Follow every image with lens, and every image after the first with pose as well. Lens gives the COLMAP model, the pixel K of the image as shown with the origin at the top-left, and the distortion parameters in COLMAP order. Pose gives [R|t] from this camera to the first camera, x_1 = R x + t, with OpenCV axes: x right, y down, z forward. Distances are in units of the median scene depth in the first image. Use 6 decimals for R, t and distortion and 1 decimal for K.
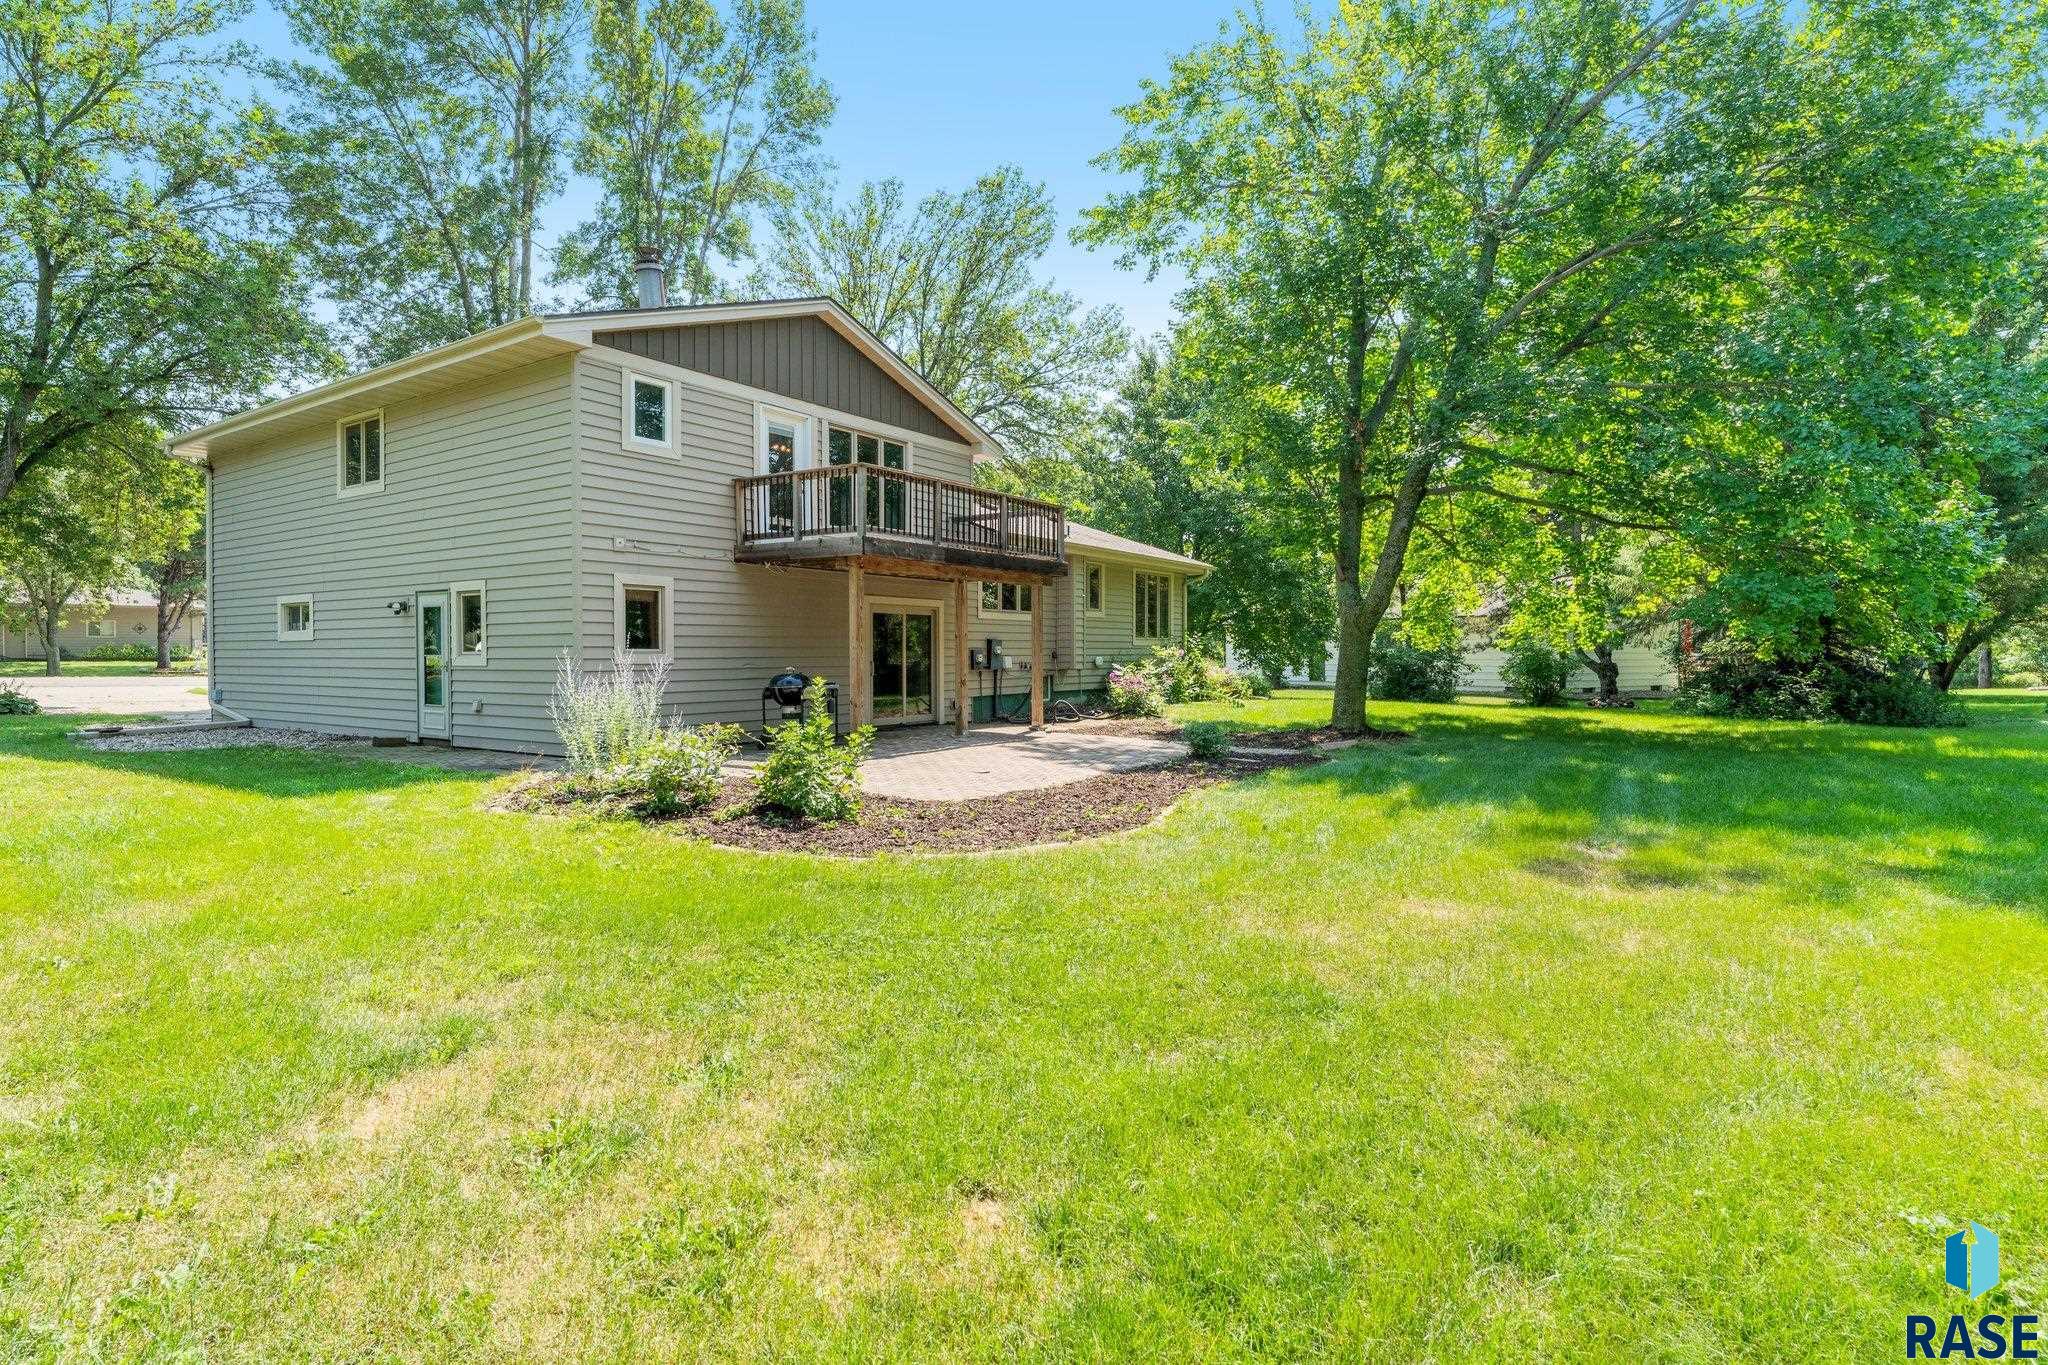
lens RADIAL K [[1022.9, 0, 1030.4], [0, 1022.9, 653.2], [0, 0, 1]] dist [0.023576, 0.000100]
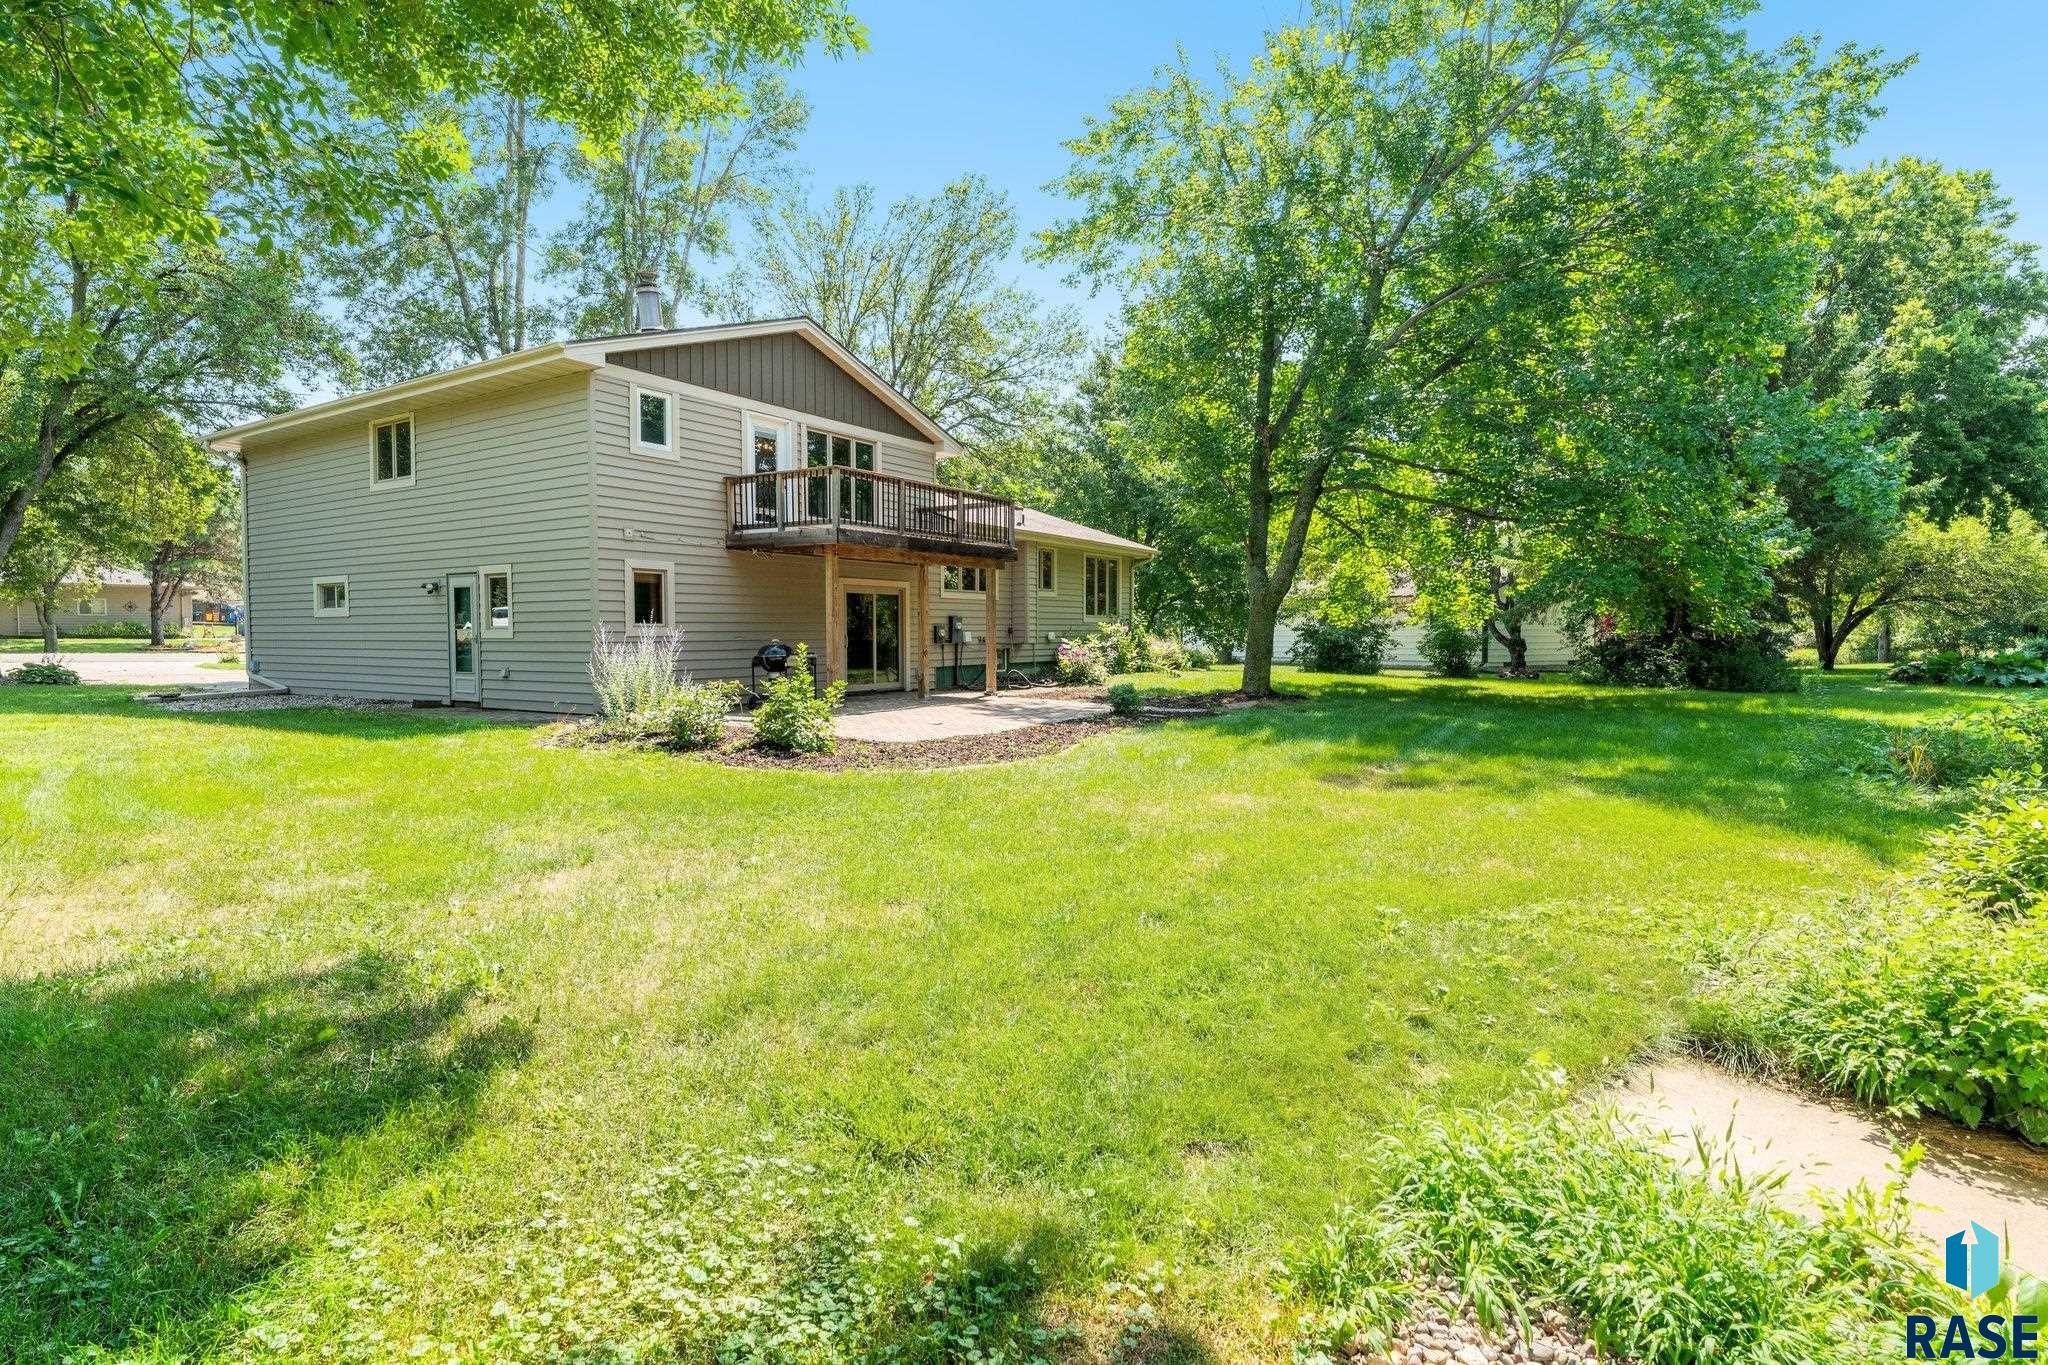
lens RADIAL K [[1022.9, 0, 1030.4], [0, 1022.9, 653.2], [0, 0, 1]] dist [0.023576, 0.000100]
pose [[0.999754, -0.000504, 0.022153, 0.023057], [0.000063, 0.999801, 0.019933, 0.004591], [-0.022159, -0.019926, 0.999556, -0.131579]]
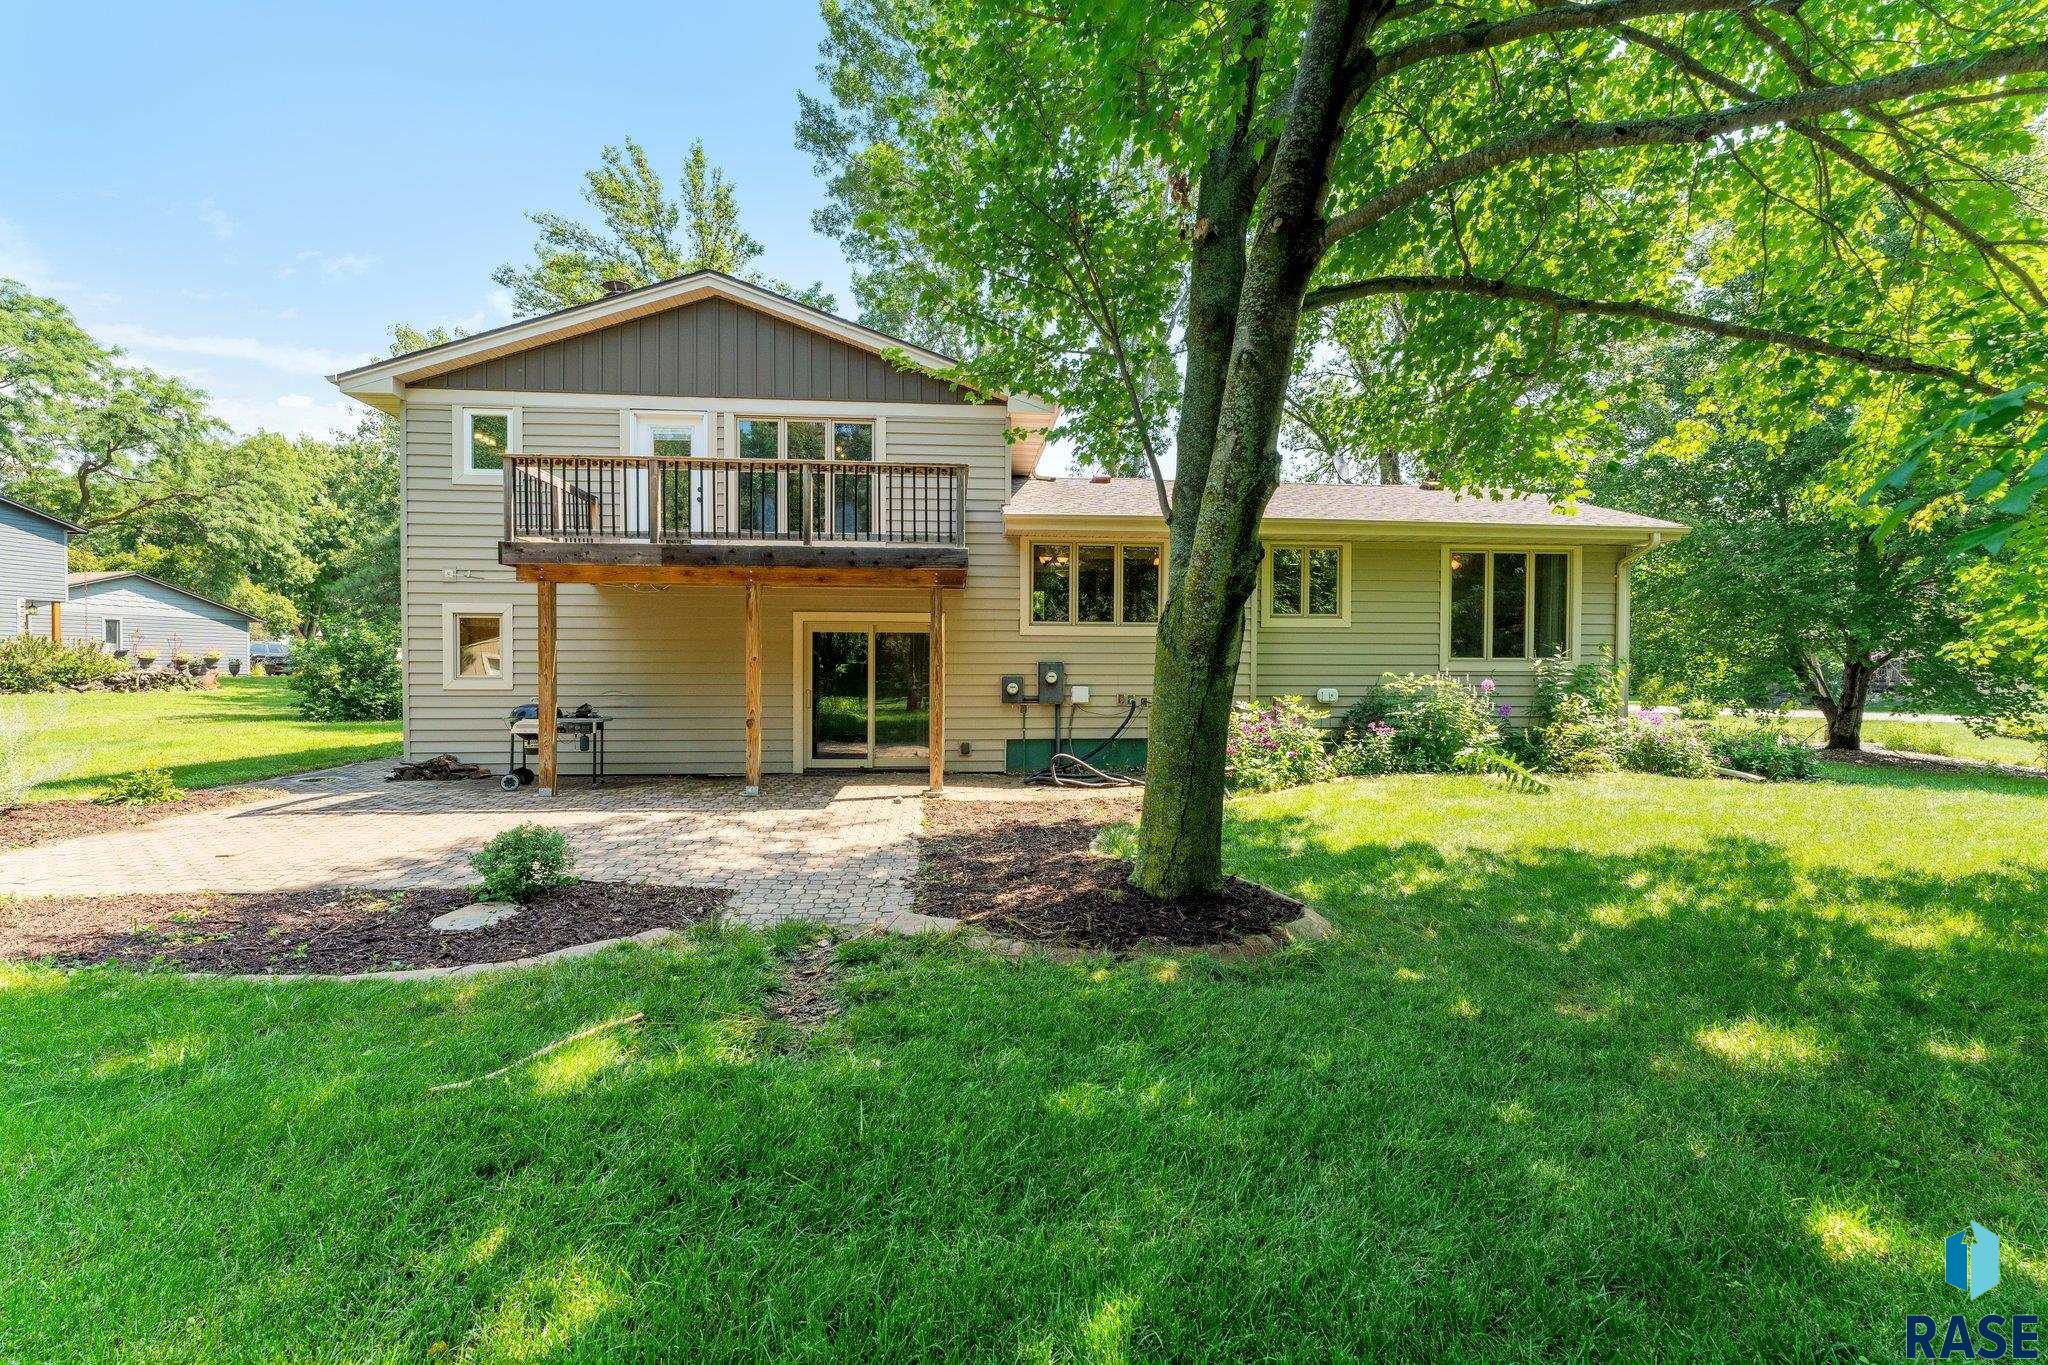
lens RADIAL K [[901.3, 0, 1024.0], [0, 901.3, 682.5], [0, 0, 1]] dist [0.000099, 0.000067]
pose [[0.641119, 0.003567, -0.767433, 0.463009], [-0.003748, 0.999992, 0.001517, -0.000247], [0.767432, 0.001904, 0.641127, 0.587625]]
